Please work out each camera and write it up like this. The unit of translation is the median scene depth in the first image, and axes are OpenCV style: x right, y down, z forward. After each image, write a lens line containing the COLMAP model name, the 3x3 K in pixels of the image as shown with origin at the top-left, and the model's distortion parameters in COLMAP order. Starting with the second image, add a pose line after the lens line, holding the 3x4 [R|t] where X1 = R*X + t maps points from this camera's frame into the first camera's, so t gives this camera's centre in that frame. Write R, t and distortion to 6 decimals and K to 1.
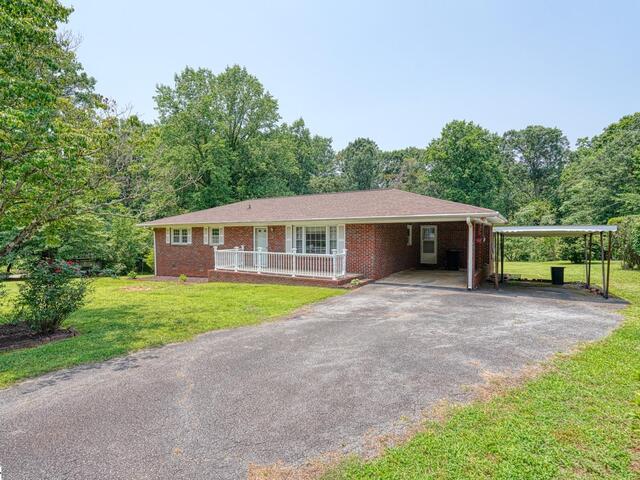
lens RADIAL K [[329.9, 0, 320.0], [0, 329.9, 240.0], [0, 0, 1]] dist [-0.000475, 0.002475]
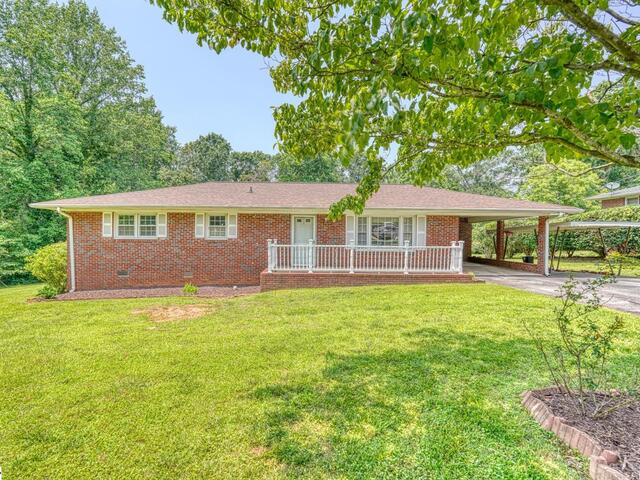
lens RADIAL K [[321.1, 0, 320.0], [0, 321.1, 240.0], [0, 0, 1]] dist [0.001319, 0.000360]
pose [[0.850844, 0.006832, 0.525373, -0.181515], [-0.002302, 0.999954, -0.009277, 0.008600], [-0.525413, 0.006684, 0.850821, 0.108822]]
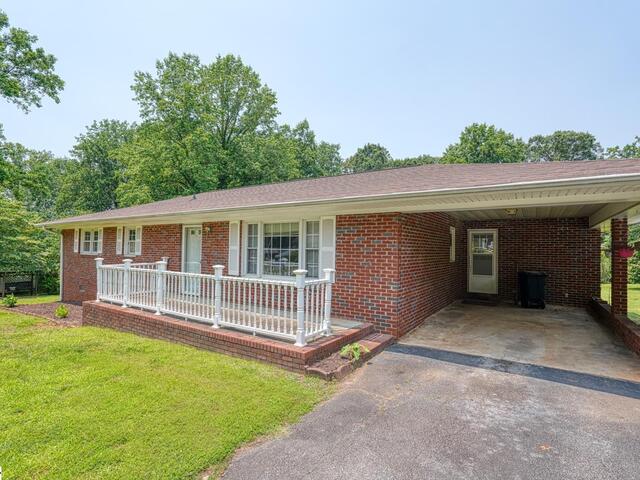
lens RADIAL K [[333.5, 0, 320.0], [0, 333.5, 240.0], [0, 0, 1]] dist [-0.001886, 0.001962]
pose [[0.999558, 0.014159, -0.026132, 0.018614], [-0.015255, 0.998992, -0.042223, 0.002286], [0.025507, 0.042603, 0.998766, 0.142579]]
